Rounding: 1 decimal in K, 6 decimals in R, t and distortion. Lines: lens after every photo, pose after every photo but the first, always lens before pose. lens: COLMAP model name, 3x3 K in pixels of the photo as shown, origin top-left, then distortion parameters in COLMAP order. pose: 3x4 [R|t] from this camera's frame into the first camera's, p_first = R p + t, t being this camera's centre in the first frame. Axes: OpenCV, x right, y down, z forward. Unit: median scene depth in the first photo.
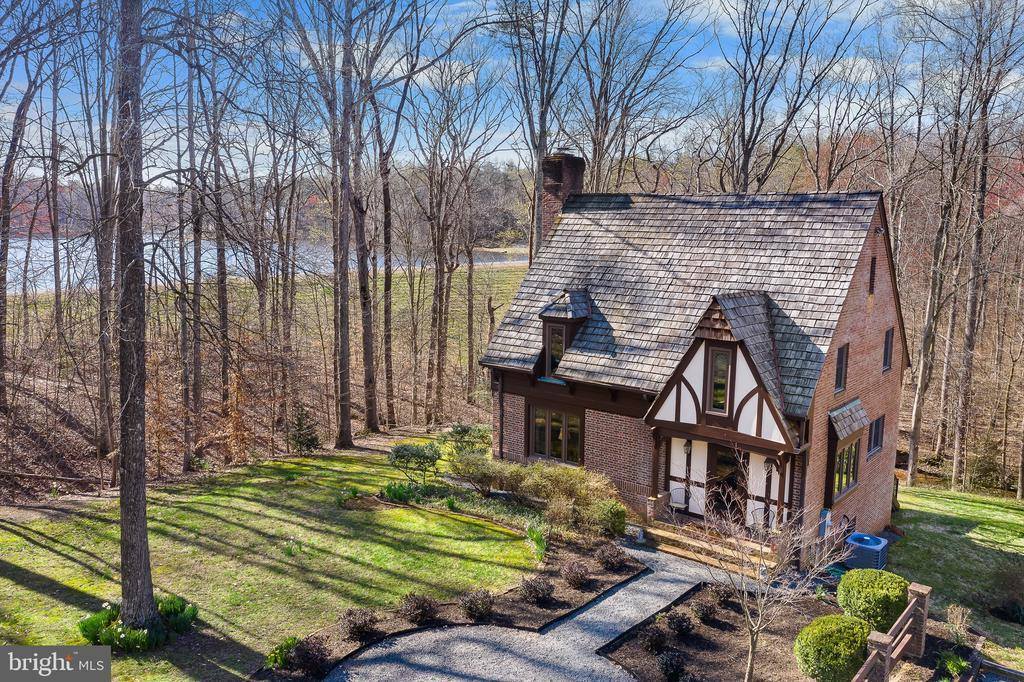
lens RADIAL K [[809.3, 0, 512.0], [0, 809.3, 341.0], [0, 0, 1]] dist [-0.008548, 0.002901]
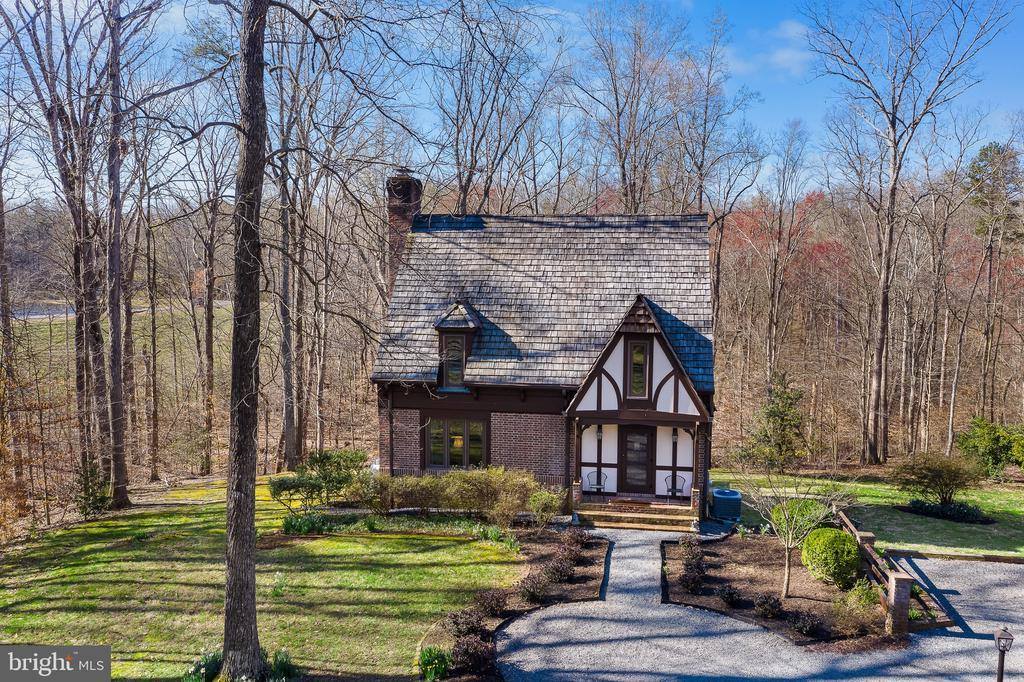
lens RADIAL K [[809.3, 0, 512.0], [0, 809.3, 341.0], [0, 0, 1]] dist [-0.008548, 0.002901]
pose [[0.863466, -0.047519, 0.502164, -0.442168], [0.078490, 0.996084, -0.040704, 0.038730], [-0.498263, 0.074561, 0.863814, 0.077401]]
